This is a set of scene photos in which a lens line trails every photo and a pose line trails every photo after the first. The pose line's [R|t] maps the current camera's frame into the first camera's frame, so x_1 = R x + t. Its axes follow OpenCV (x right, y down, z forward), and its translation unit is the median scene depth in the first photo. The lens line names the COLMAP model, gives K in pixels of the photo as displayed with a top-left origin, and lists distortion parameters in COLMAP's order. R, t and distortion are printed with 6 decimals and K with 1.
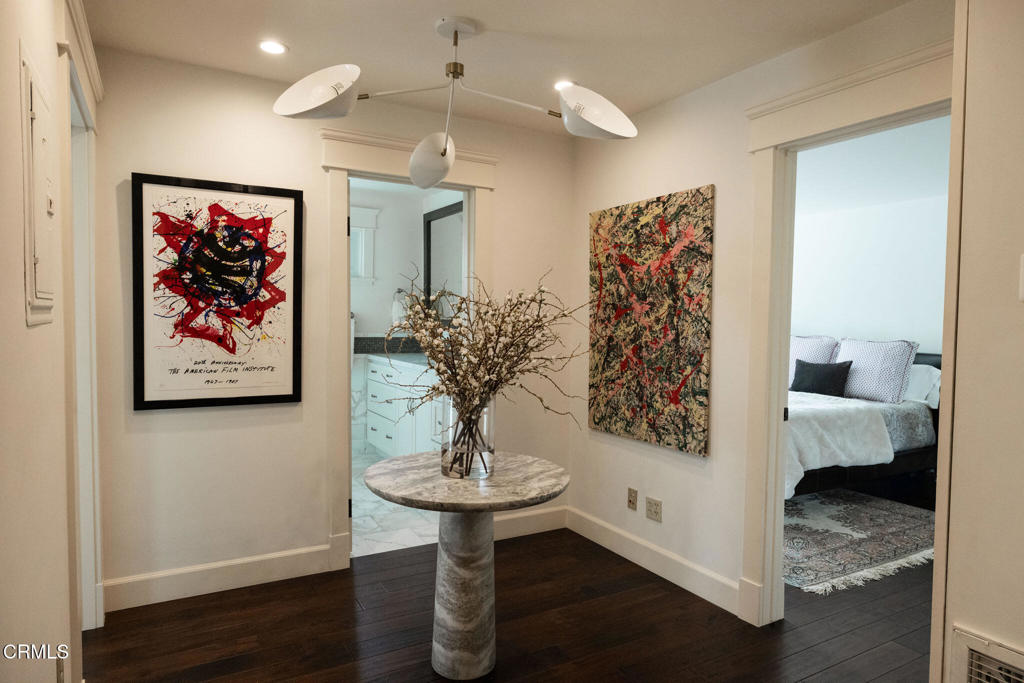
lens RADIAL K [[615.8, 0, 512.0], [0, 615.8, 341.5], [0, 0, 1]] dist [0.002205, 0.001116]
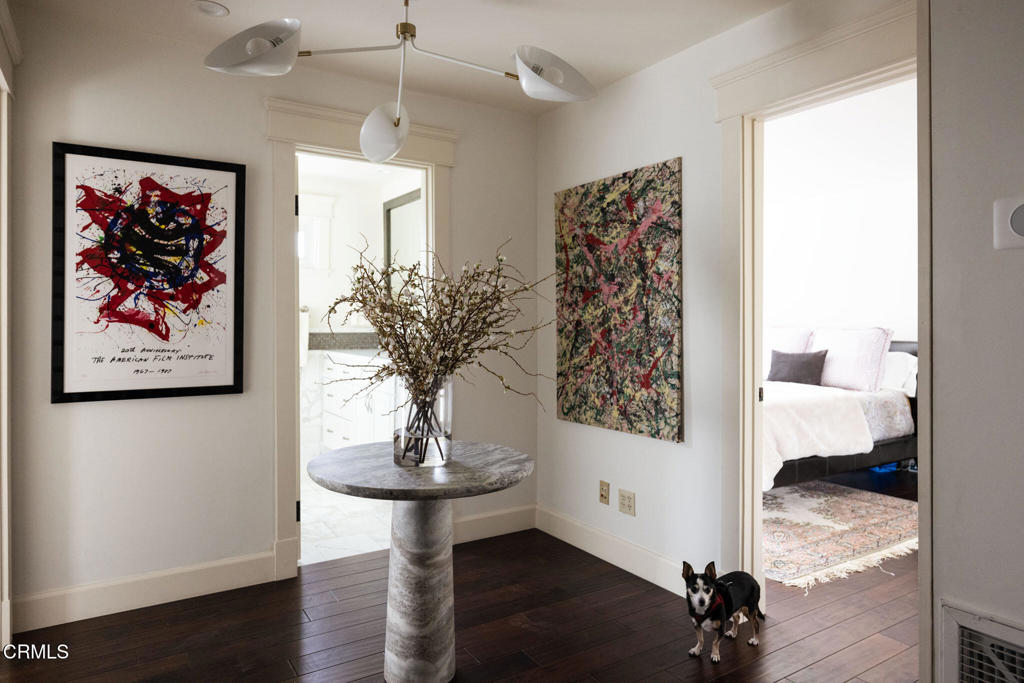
lens RADIAL K [[639.0, 0, 515.5], [0, 639.0, 319.2], [0, 0, 1]] dist [0.003394, -0.000066]
pose [[0.998651, -0.011762, 0.050568, 0.016206], [0.013941, 0.998980, -0.042954, 0.035587], [-0.050011, 0.043601, 0.997797, 0.027264]]
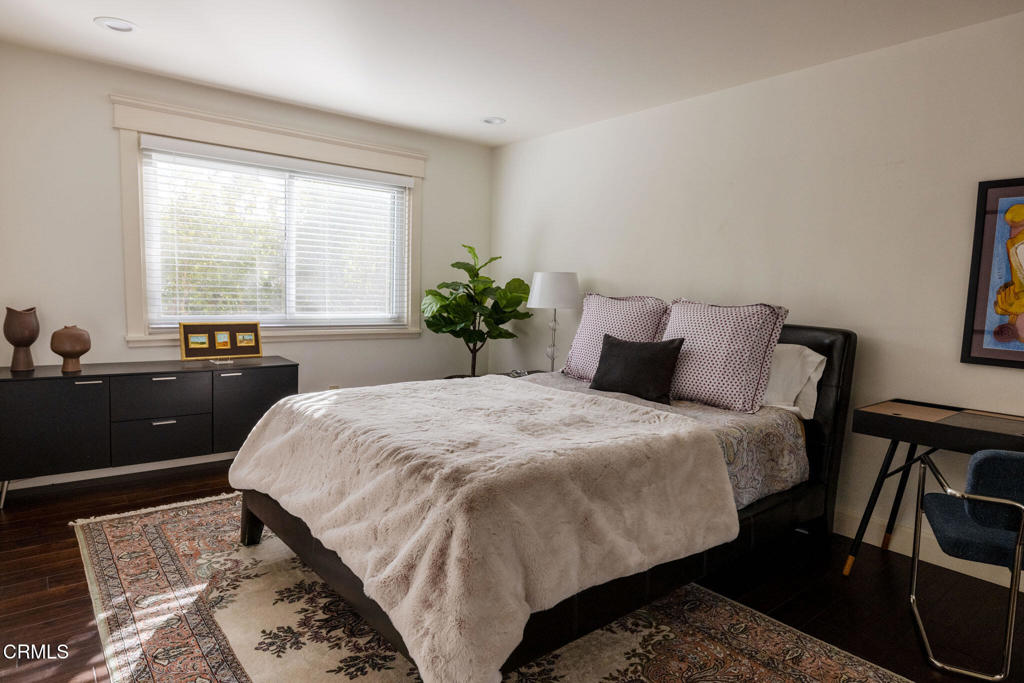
lens RADIAL K [[603.2, 0, 512.0], [0, 603.2, 341.5], [0, 0, 1]] dist [0.000710, 0.000122]
pose [[0.986446, -0.005027, 0.164006, 0.521308], [-0.004374, 0.998370, 0.056912, 0.004382], [-0.164025, -0.056858, 0.984816, 0.809193]]
